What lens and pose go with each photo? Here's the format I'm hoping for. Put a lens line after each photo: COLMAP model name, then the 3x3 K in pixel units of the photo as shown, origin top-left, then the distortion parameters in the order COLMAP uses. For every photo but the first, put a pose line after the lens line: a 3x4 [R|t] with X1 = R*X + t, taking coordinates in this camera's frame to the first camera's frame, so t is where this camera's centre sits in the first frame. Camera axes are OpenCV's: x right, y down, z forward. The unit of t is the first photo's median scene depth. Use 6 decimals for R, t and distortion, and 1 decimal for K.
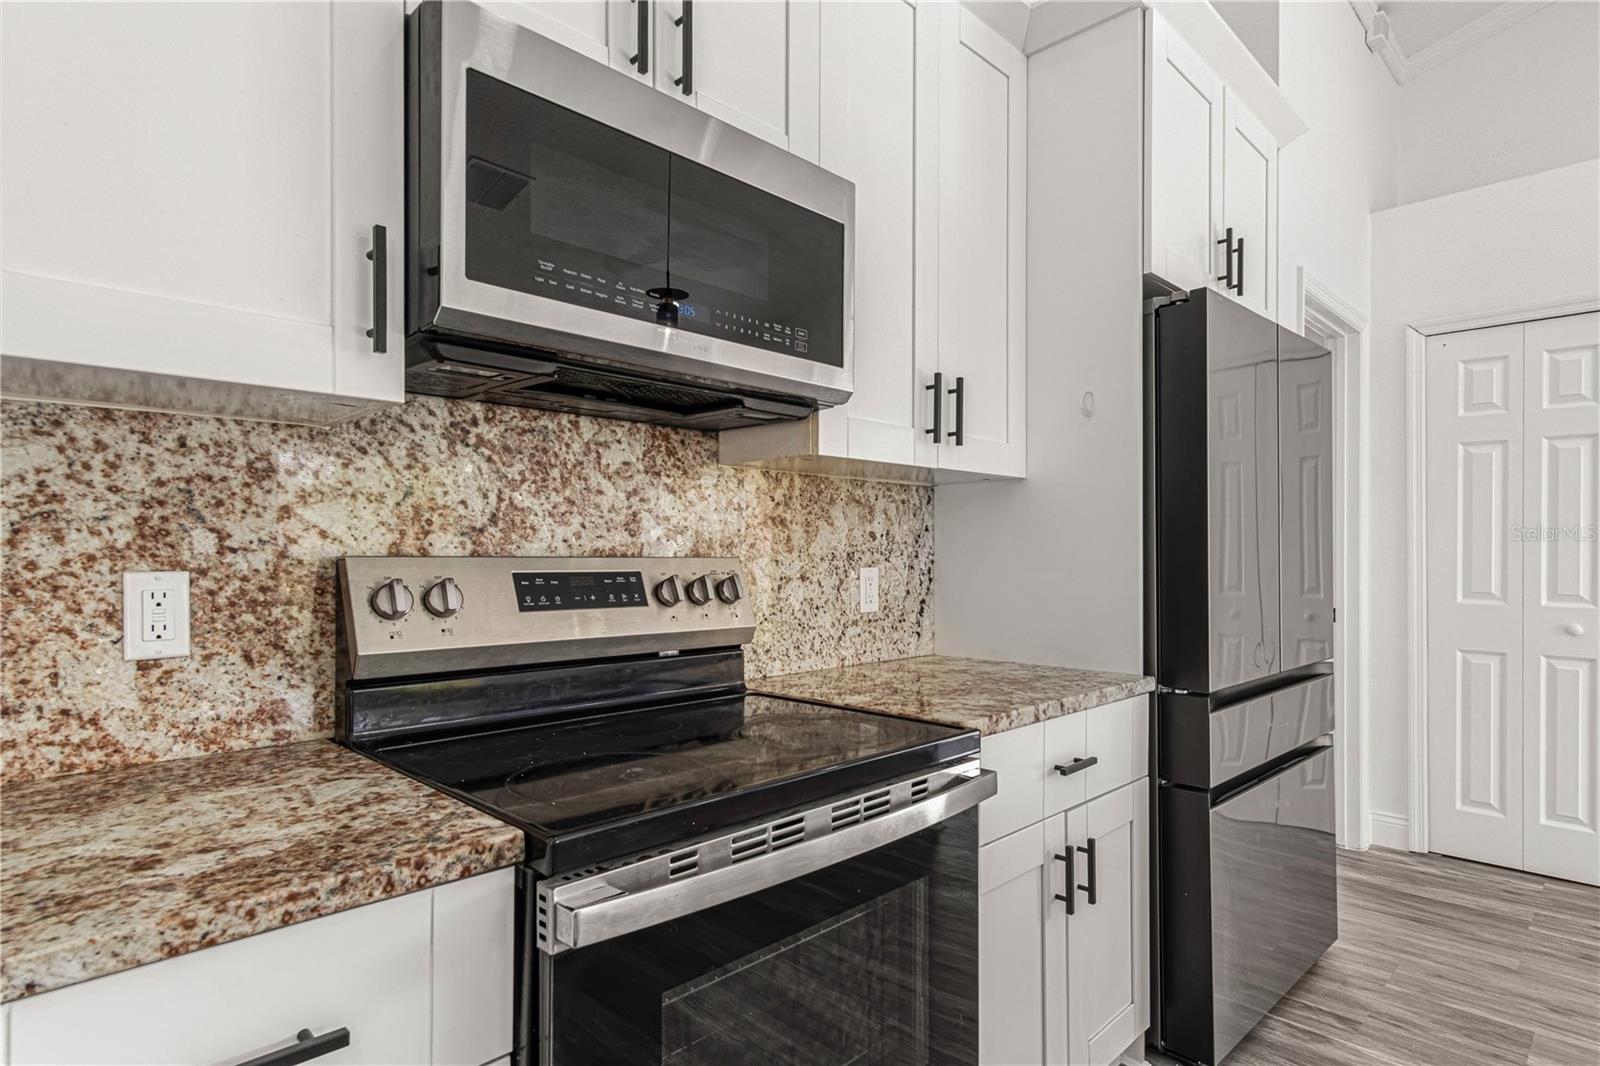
lens RADIAL K [[891.1, 0, 769.1], [0, 891.1, 552.0], [0, 0, 1]] dist [0.006636, -0.001584]
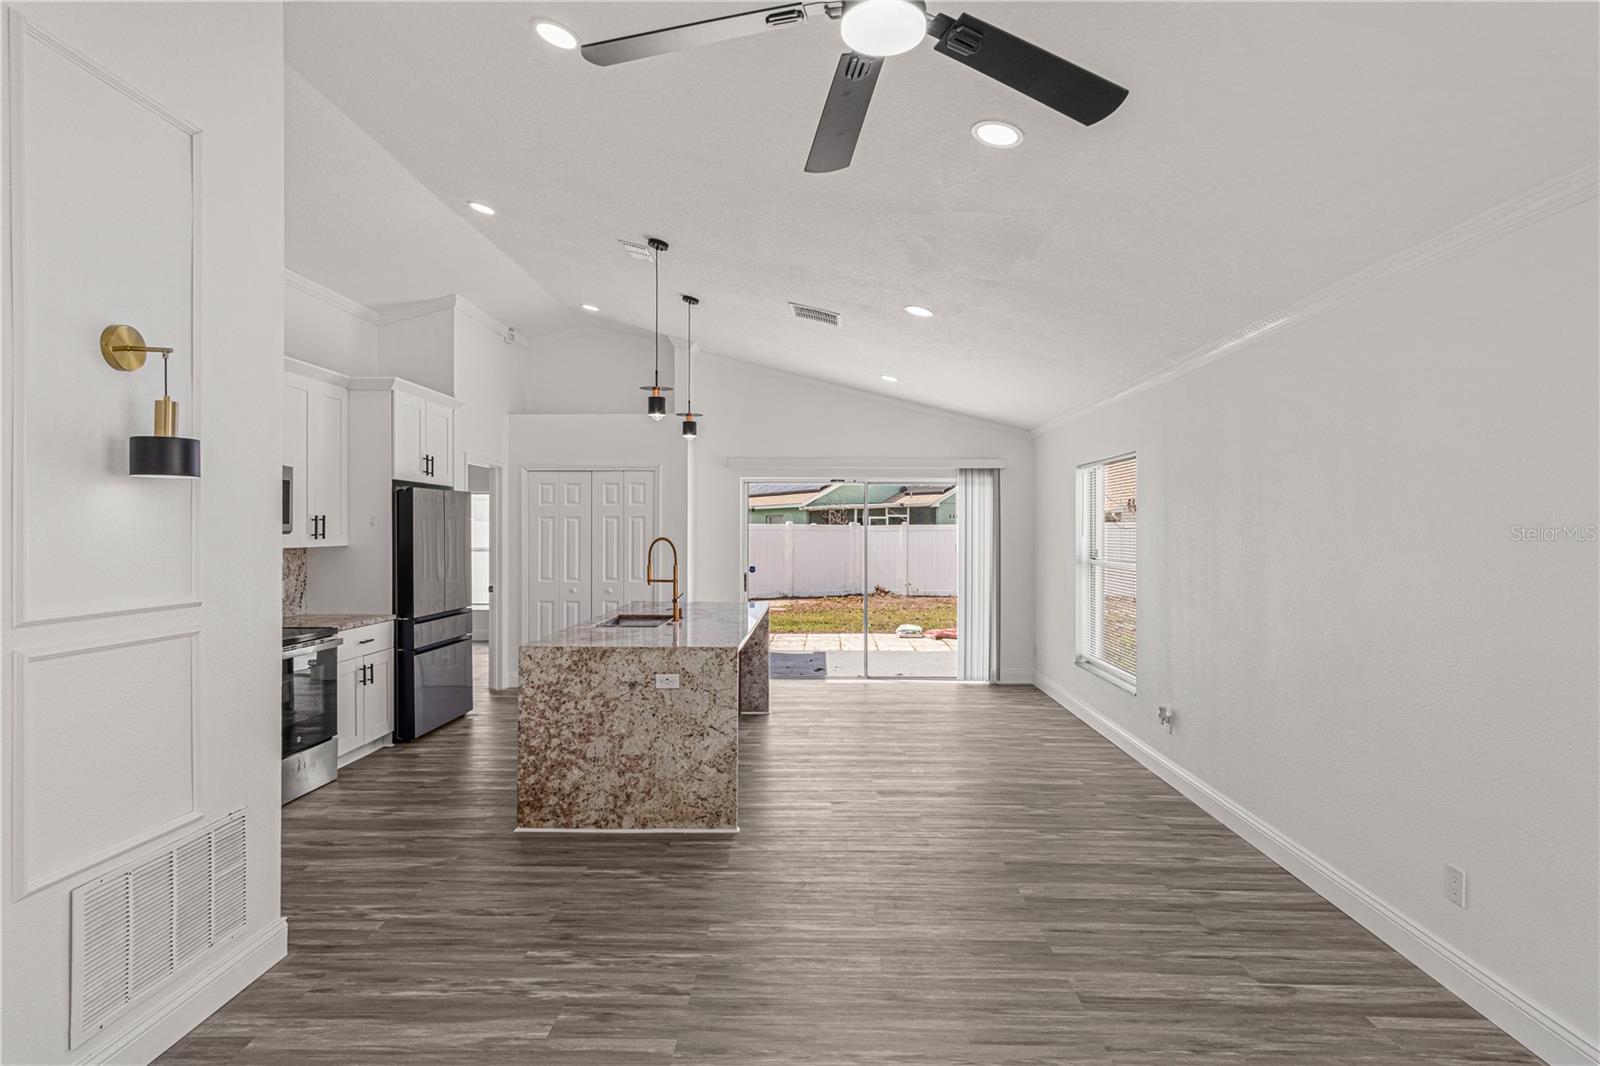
lens RADIAL K [[891.1, 0, 807.5], [0, 891.1, 530.4], [0, 0, 1]] dist [0.006636, -0.001584]
pose [[0.722332, 0.001649, 0.691545, -0.710131], [-0.005712, 0.999977, 0.003583, -0.181287], [-0.691523, -0.006538, 0.722325, -2.382944]]
